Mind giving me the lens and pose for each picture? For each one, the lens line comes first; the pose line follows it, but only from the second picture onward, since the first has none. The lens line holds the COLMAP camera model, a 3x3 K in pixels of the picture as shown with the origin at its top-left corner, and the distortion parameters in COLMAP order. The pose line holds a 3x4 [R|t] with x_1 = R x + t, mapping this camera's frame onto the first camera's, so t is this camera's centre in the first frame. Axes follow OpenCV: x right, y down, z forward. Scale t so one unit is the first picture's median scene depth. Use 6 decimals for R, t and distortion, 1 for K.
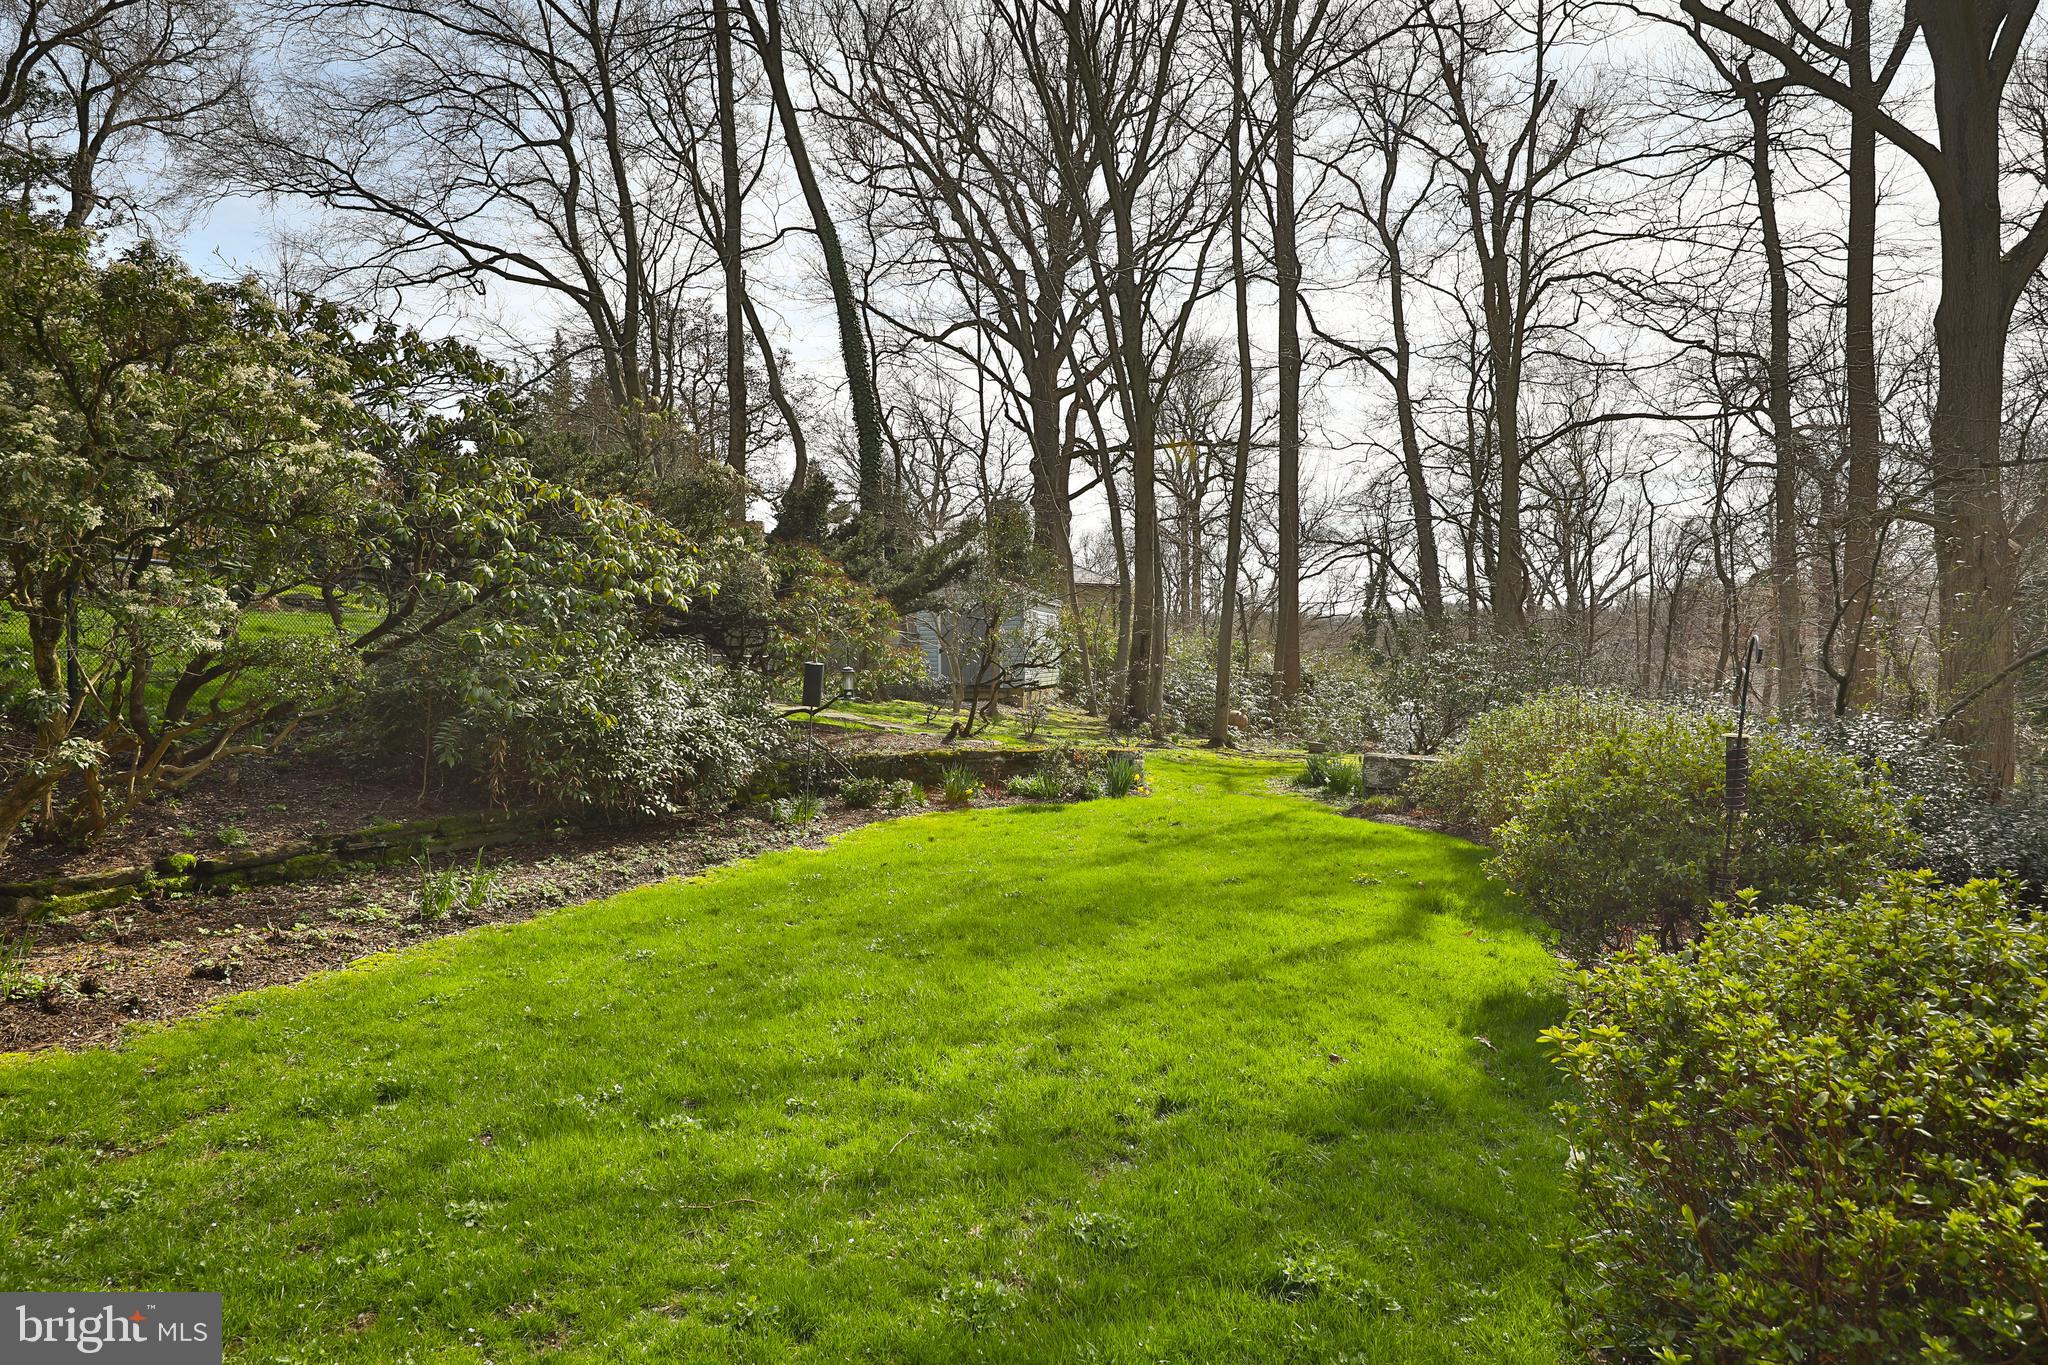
lens RADIAL K [[1195.9, 0, 1030.9], [0, 1195.9, 677.8], [0, 0, 1]] dist [0.008474, -0.005469]
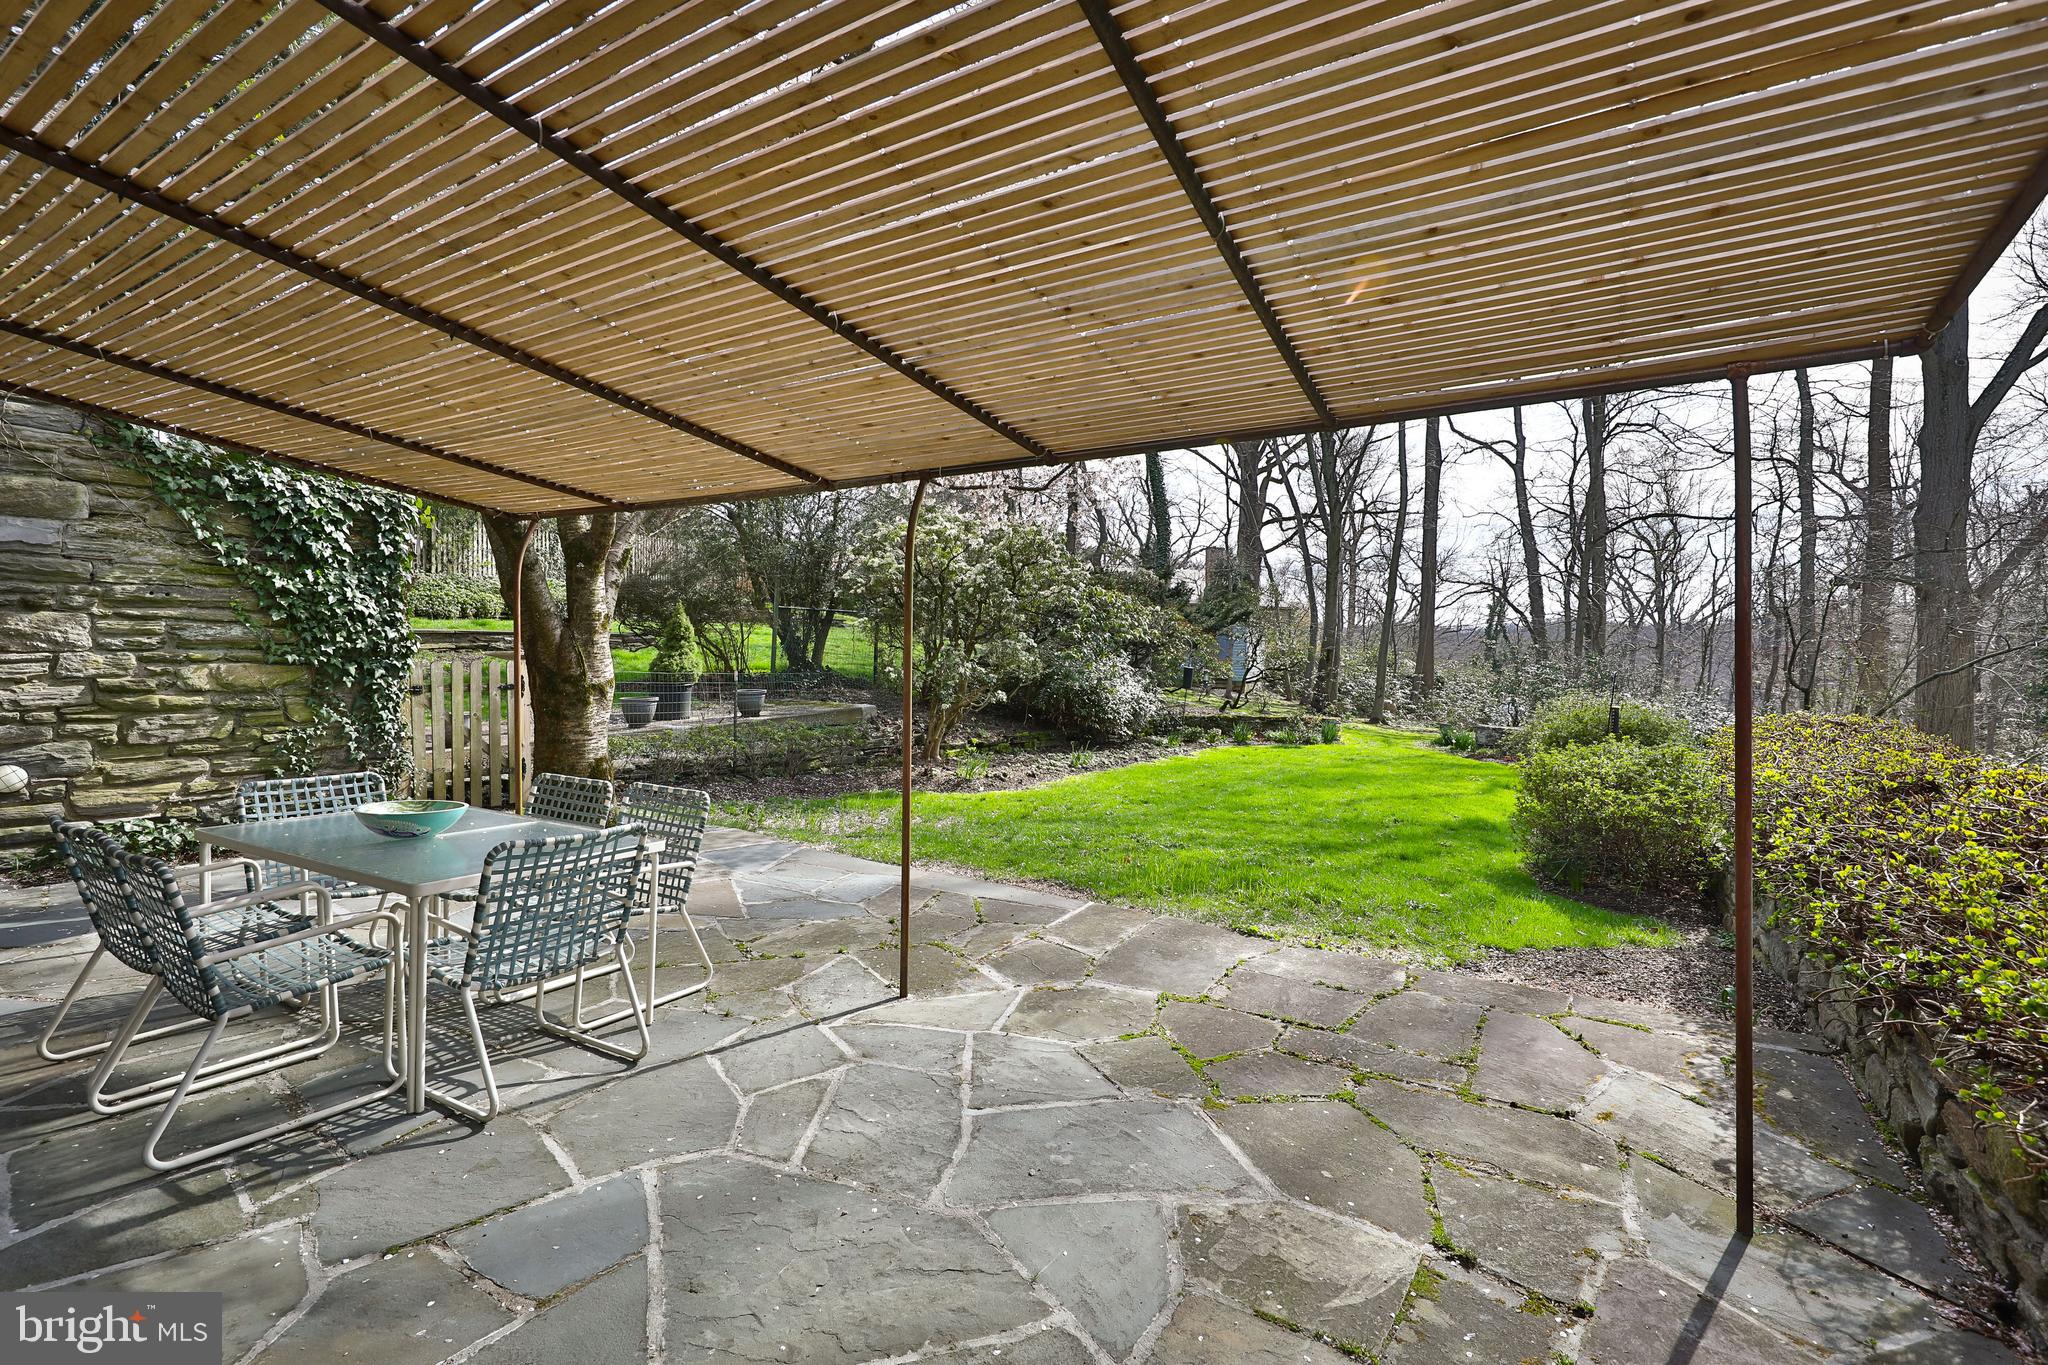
lens RADIAL K [[882.2, 0, 1037.8], [0, 882.2, 679.1], [0, 0, 1]] dist [-0.003240, -0.000066]
pose [[0.979902, 0.025836, -0.197799, -0.042556], [-0.023942, 0.999642, 0.011959, -0.001228], [0.198037, -0.006982, 0.980170, -0.171149]]
